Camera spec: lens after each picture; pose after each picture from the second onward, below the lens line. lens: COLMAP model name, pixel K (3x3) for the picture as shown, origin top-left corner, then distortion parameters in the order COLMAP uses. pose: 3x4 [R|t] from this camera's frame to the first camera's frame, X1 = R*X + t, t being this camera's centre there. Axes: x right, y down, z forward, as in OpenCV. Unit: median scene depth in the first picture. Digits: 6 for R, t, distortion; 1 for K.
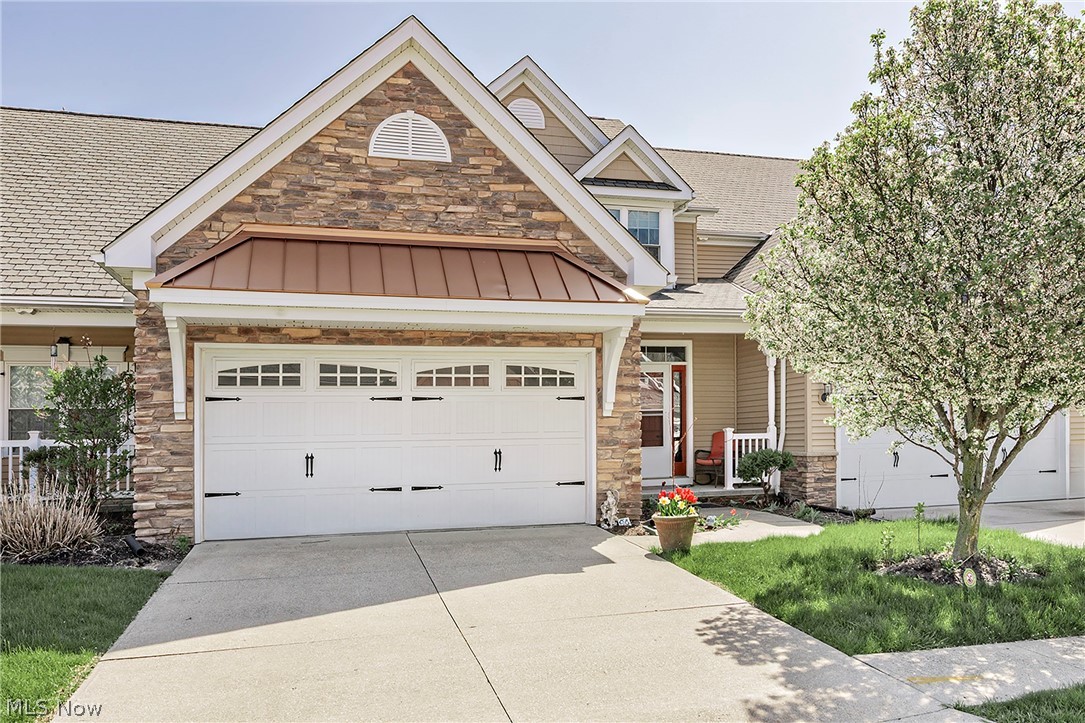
lens RADIAL K [[757.4, 0, 542.5], [0, 757.4, 361.5], [0, 0, 1]] dist [0.002038, -0.000604]
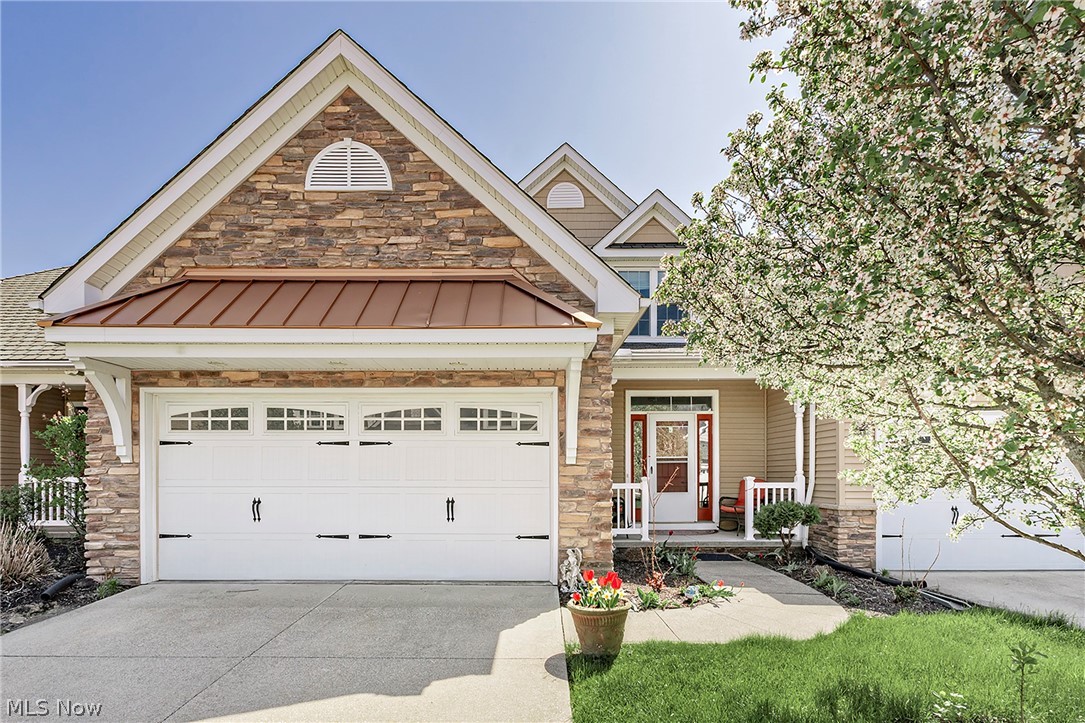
lens RADIAL K [[496.6, 0, 525.8], [0, 496.6, 431.6], [0, 0, 1]] dist [-0.002181, -0.000076]
pose [[0.964099, -0.004499, -0.265507, 0.195387], [0.008818, 0.999847, 0.015076, 0.026120], [0.265398, -0.016876, 0.963991, 0.441500]]
